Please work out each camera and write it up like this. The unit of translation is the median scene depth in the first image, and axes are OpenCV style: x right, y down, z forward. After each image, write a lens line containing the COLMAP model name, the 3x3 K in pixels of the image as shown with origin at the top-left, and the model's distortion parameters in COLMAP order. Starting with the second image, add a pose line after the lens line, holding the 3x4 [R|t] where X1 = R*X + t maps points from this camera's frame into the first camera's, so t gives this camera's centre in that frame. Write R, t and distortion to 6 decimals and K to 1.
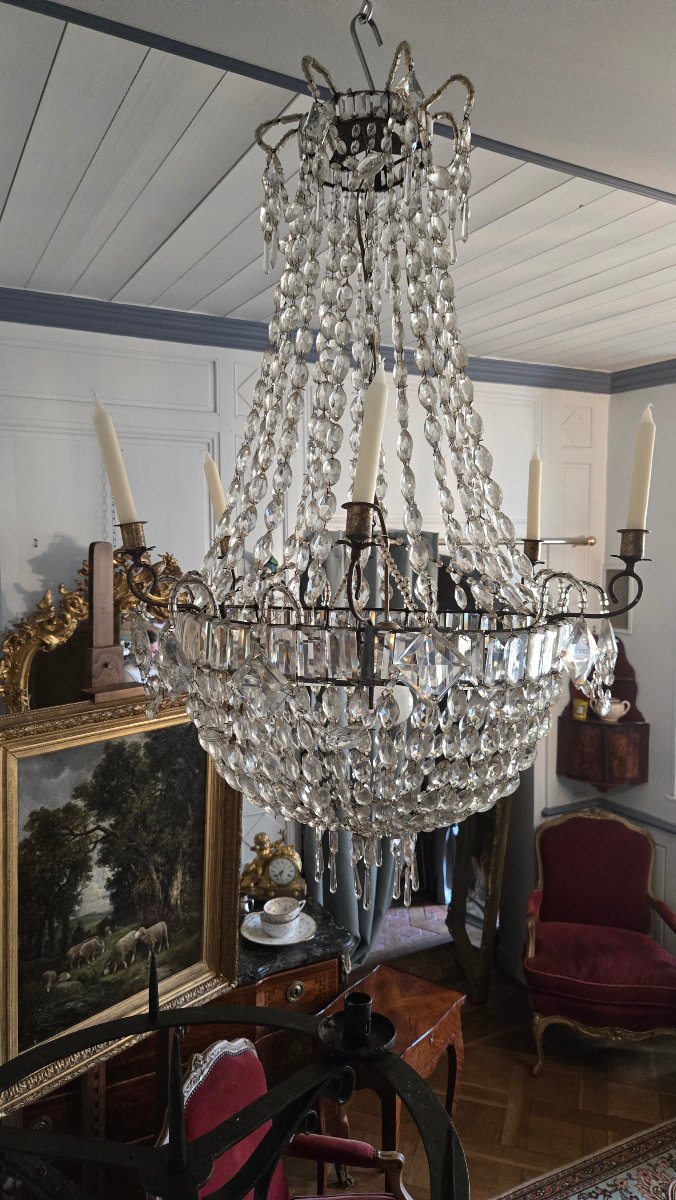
lens RADIAL K [[814.6, 0, 341.3], [0, 814.6, 617.7], [0, 0, 1]] dist [0.062970, -0.115241]
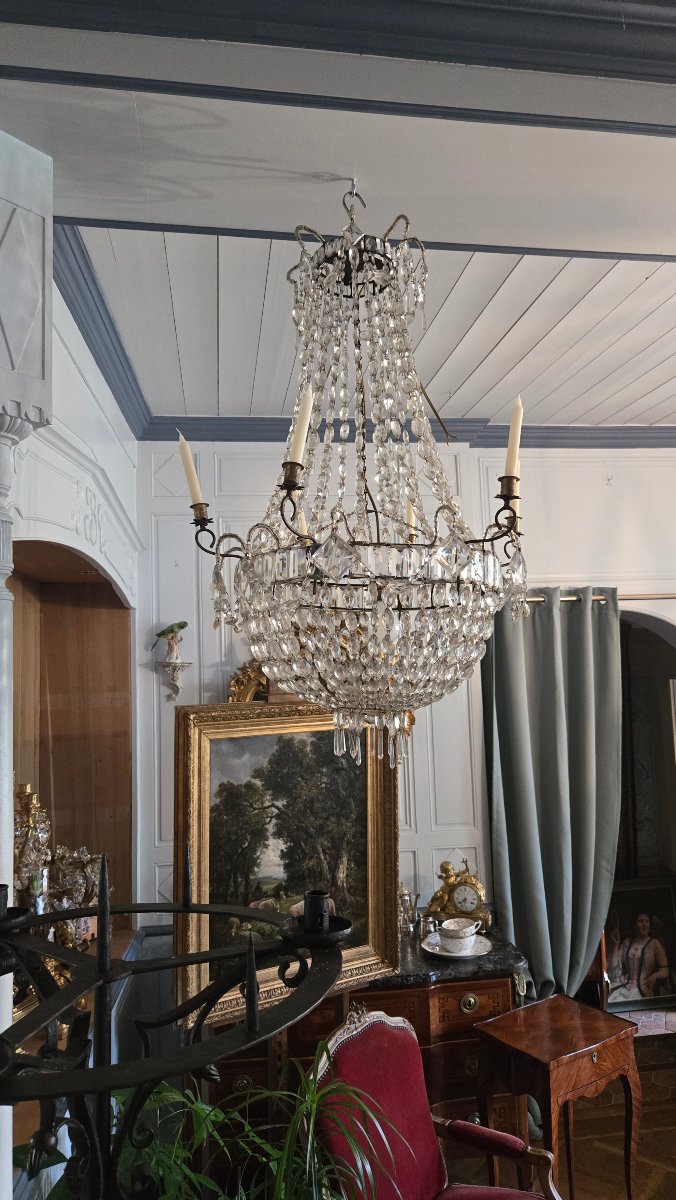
lens RADIAL K [[818.4, 0, 338.0], [0, 818.4, 600.0], [0, 0, 1]] dist [0.004478, -0.001692]
pose [[0.938828, -0.058773, -0.339335, 0.235072], [0.001828, 0.986166, -0.165748, 0.148043], [0.344383, 0.154988, 0.925948, -0.174517]]
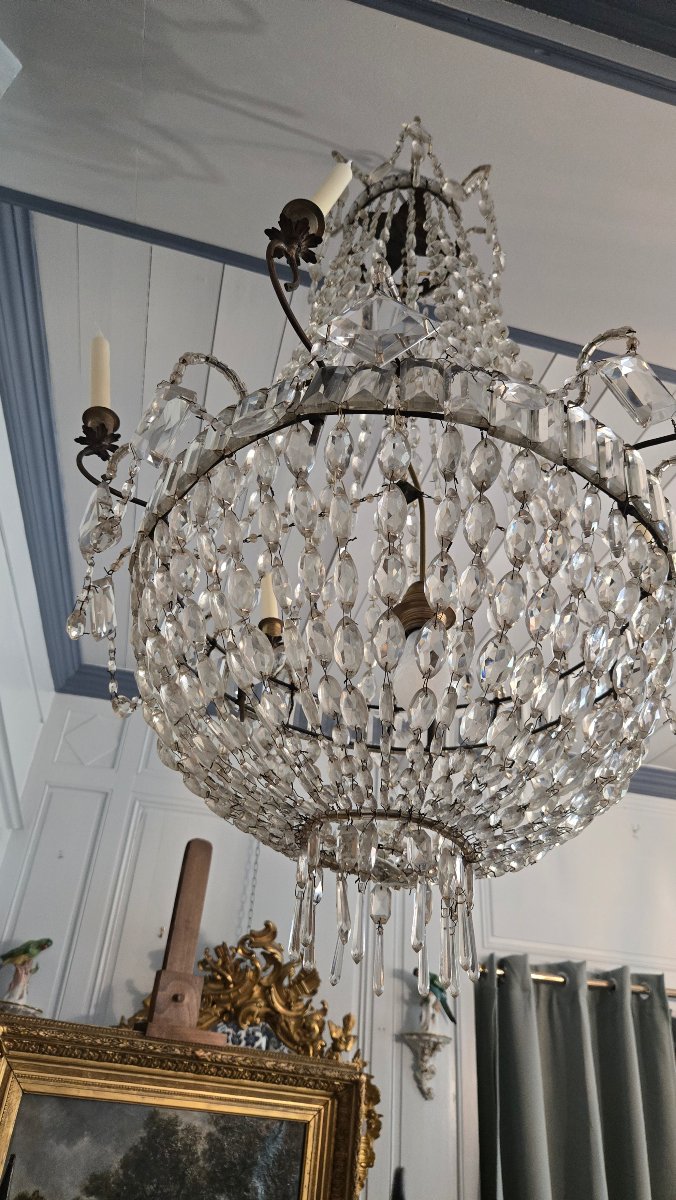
lens RADIAL K [[823.6, 0, 337.5], [0, 823.6, 579.8], [0, 0, 1]] dist [0.037688, -0.049102]
pose [[0.965799, -0.096675, -0.240594, 0.079767], [-0.085370, 0.757601, -0.647110, 0.244025], [0.244834, 0.645518, 0.723438, 0.219855]]
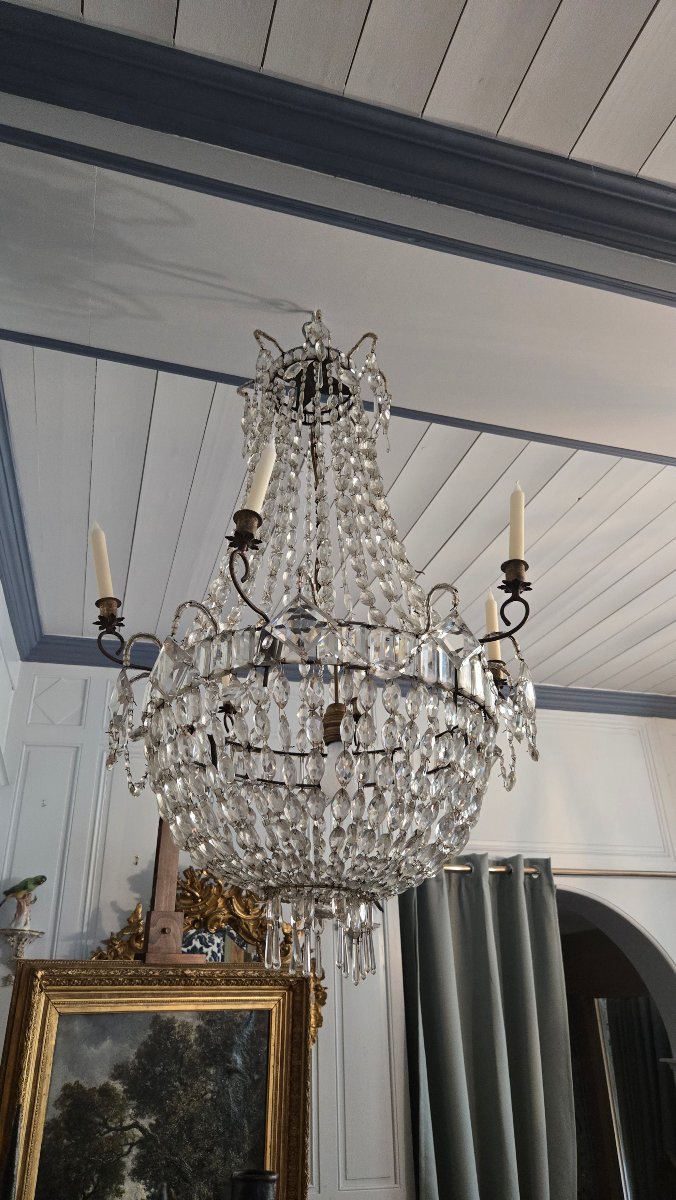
lens RADIAL K [[818.4, 0, 320.2], [0, 818.4, 581.5], [0, 0, 1]] dist [0.040768, -0.050528]
pose [[0.975169, -0.113608, -0.190102, 0.130870], [-0.005674, 0.845296, -0.534268, 0.226776], [0.221390, 0.522080, 0.823662, -0.000615]]
